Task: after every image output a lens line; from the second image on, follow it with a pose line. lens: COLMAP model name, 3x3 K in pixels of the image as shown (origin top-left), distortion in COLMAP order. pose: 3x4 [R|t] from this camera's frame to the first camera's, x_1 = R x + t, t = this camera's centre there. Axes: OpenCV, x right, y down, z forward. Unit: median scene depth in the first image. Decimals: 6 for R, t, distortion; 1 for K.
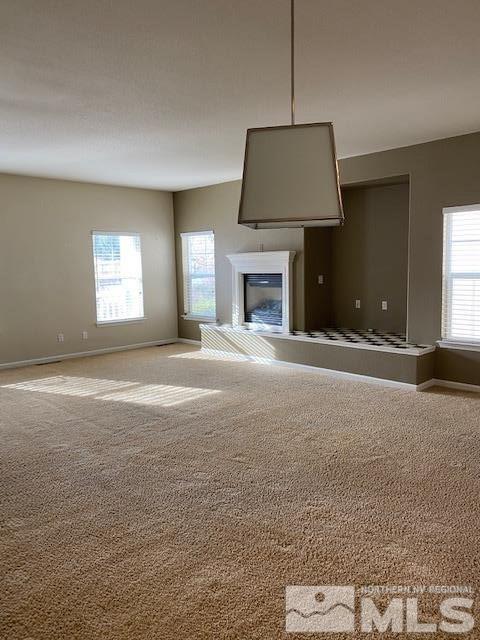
lens RADIAL K [[486.6, 0, 235.1], [0, 486.6, 319.3], [0, 0, 1]] dist [0.074661, 0.000011]
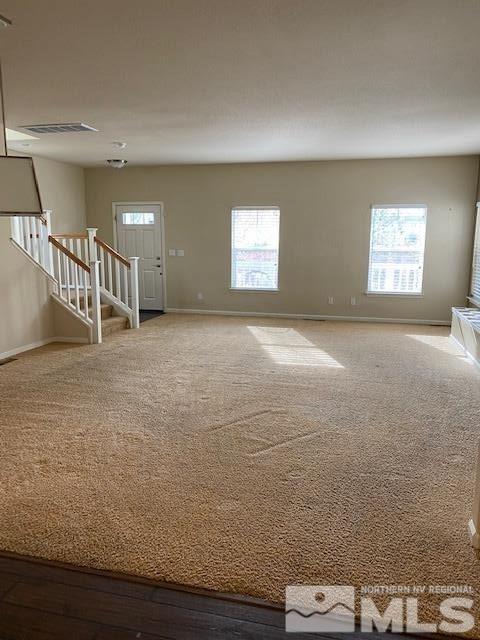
lens RADIAL K [[486.6, 0, 235.1], [0, 486.6, 319.3], [0, 0, 1]] dist [0.074661, 0.000011]
pose [[0.519874, 0.169712, -0.837215, 0.492302], [-0.115530, 0.985030, 0.127936, -0.039323], [0.846395, 0.030213, 0.531698, 0.193315]]
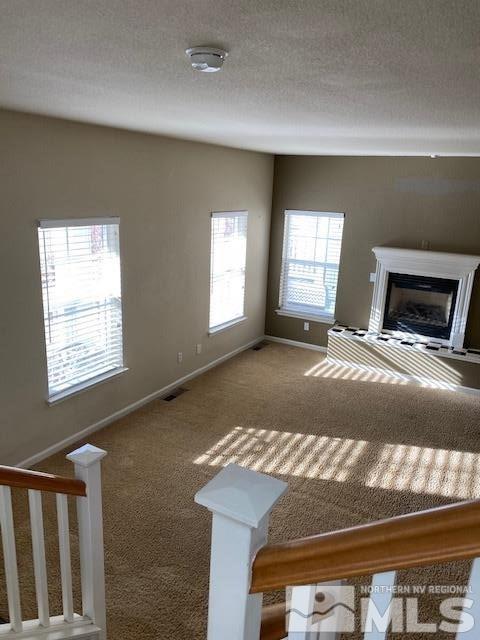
lens RADIAL K [[479.7, 0, 212.7], [0, 479.7, 320.4], [0, 0, 1]] dist [-0.000927, -0.002398]
pose [[0.972591, -0.013769, 0.232114, -0.467297], [-0.022488, 0.987996, 0.152836, -0.130820], [-0.231432, -0.153867, 0.960606, 0.277543]]
